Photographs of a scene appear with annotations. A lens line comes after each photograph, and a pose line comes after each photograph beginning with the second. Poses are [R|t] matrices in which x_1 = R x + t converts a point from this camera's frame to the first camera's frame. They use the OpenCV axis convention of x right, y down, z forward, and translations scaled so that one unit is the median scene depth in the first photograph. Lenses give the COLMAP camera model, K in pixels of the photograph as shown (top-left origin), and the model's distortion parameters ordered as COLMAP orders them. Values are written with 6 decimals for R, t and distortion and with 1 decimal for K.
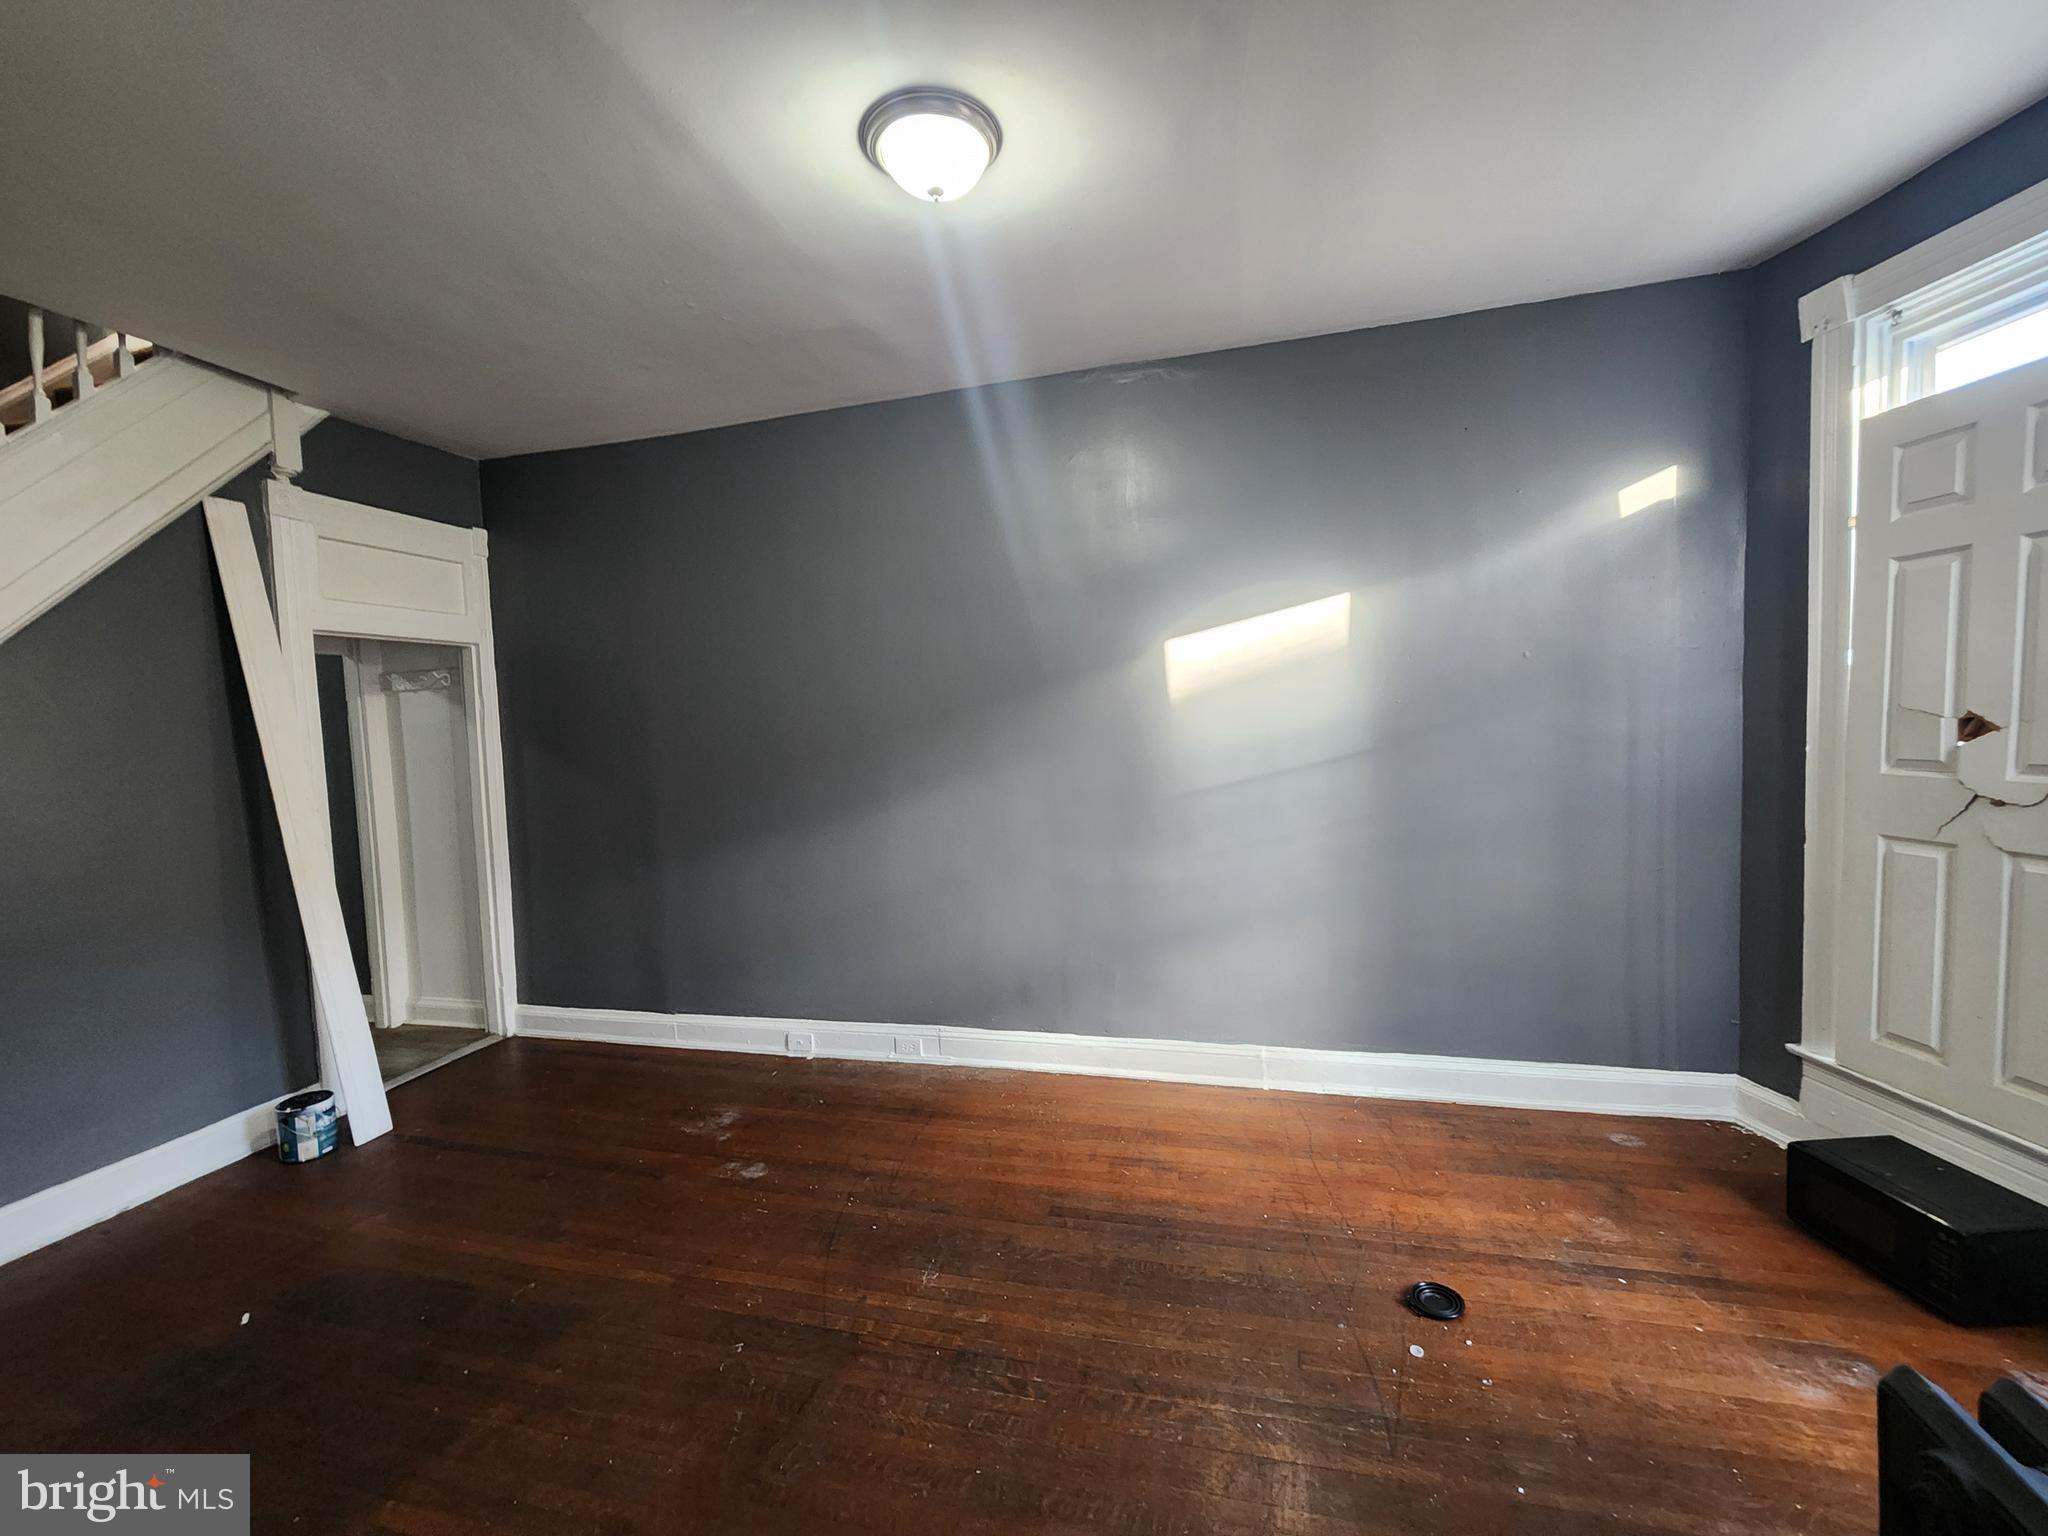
lens RADIAL K [[837.8, 0, 1034.2], [0, 837.8, 769.9], [0, 0, 1]] dist [-0.003290, 0.001349]
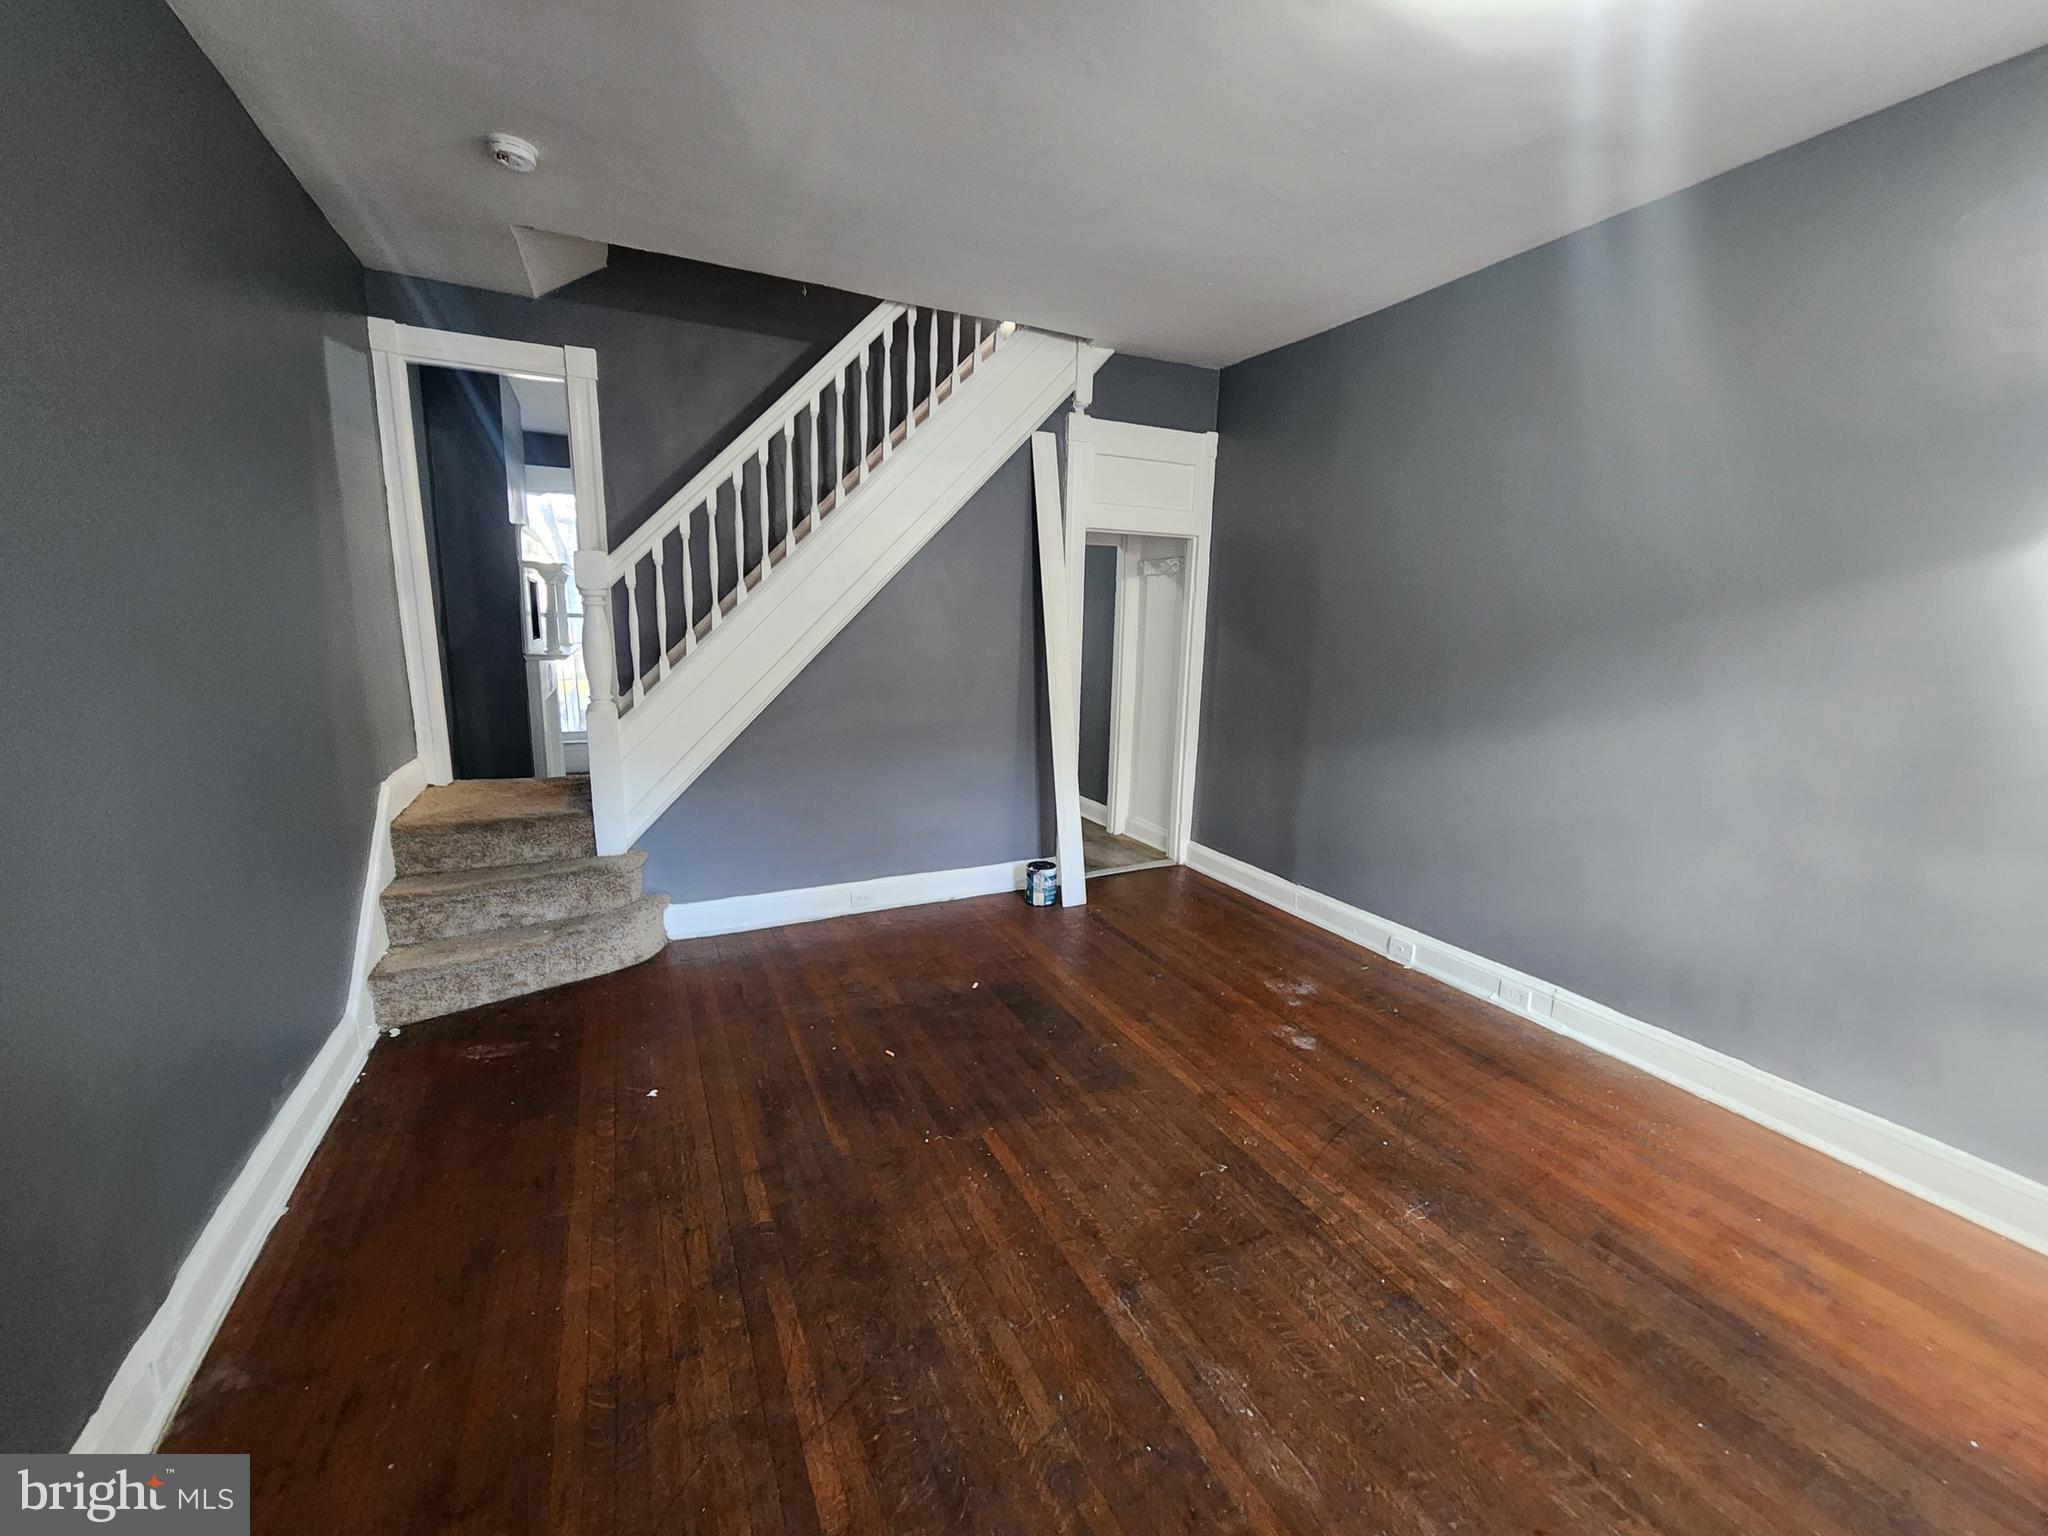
lens RADIAL K [[837.8, 0, 1034.2], [0, 837.8, 769.9], [0, 0, 1]] dist [-0.003290, 0.001349]
pose [[0.651588, 0.188480, -0.734784, 0.156296], [-0.088579, 0.980919, 0.173066, -0.015284], [0.753383, -0.047681, 0.655851, 0.055796]]
